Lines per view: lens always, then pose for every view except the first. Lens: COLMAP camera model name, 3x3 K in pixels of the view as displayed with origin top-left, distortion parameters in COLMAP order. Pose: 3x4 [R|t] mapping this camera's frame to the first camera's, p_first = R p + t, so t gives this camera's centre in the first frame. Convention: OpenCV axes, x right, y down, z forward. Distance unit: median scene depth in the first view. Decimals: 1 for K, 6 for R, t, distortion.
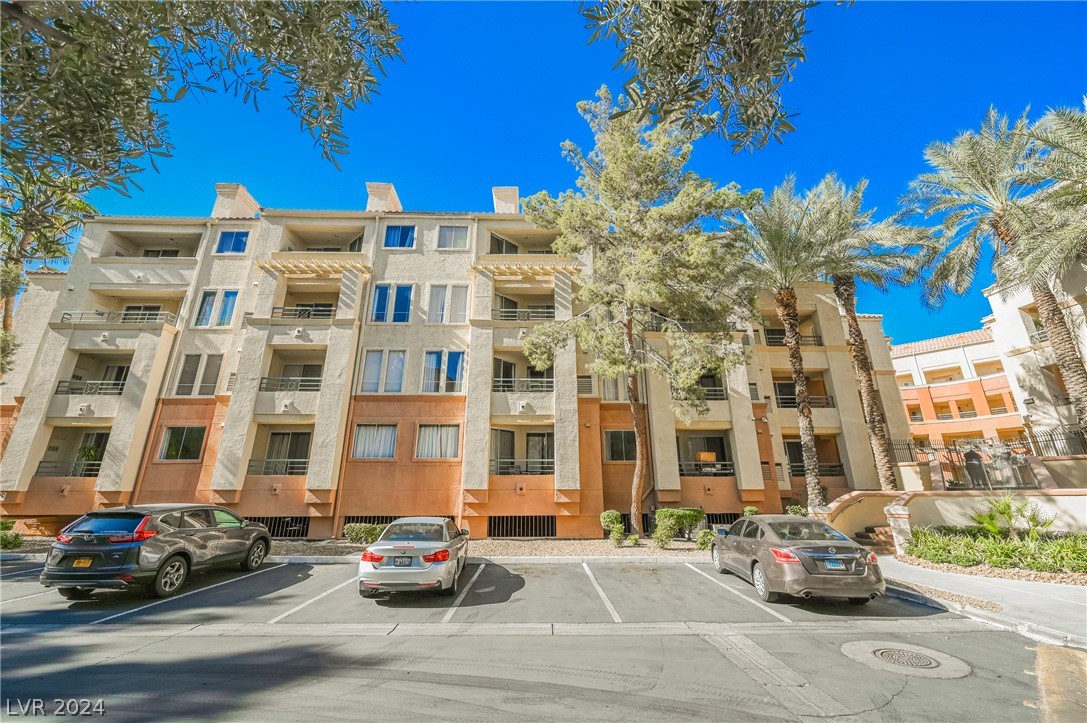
lens RADIAL K [[429.7, 0, 541.2], [0, 429.7, 363.1], [0, 0, 1]] dist [-0.001124, -0.000091]
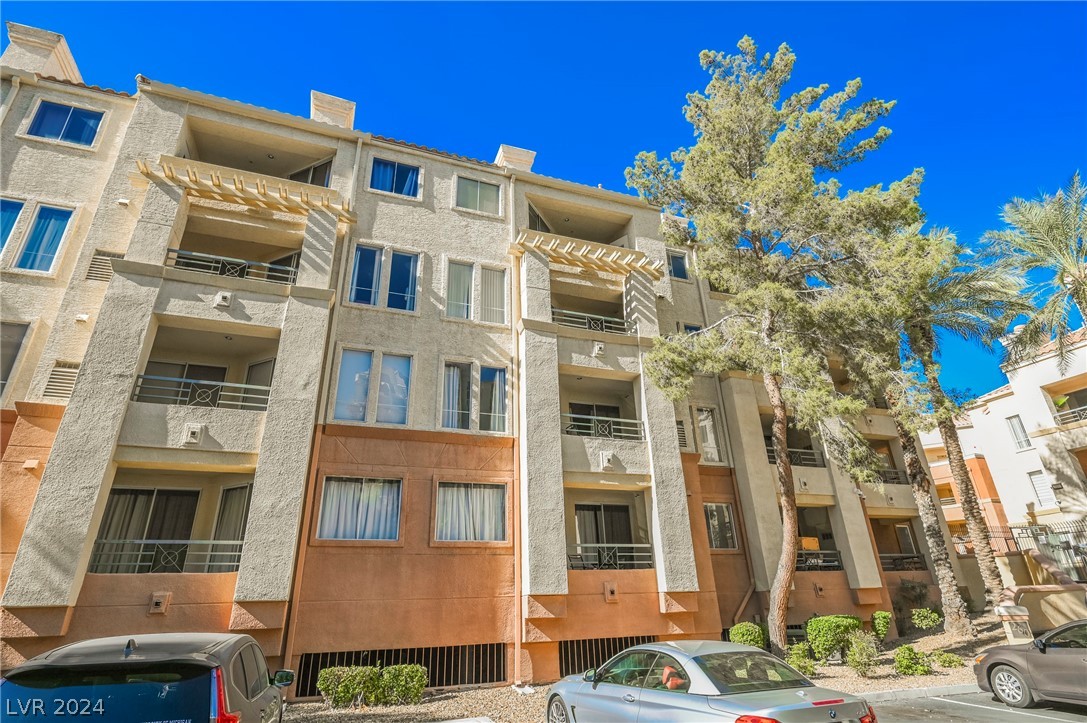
lens RADIAL K [[550.8, 0, 537.2], [0, 550.8, 366.3], [0, 0, 1]] dist [-0.001793, -0.000429]
pose [[0.946848, 0.105938, 0.303736, -0.385913], [-0.072080, 0.990078, -0.120625, 0.065207], [-0.313501, 0.092321, 0.945089, 0.226184]]
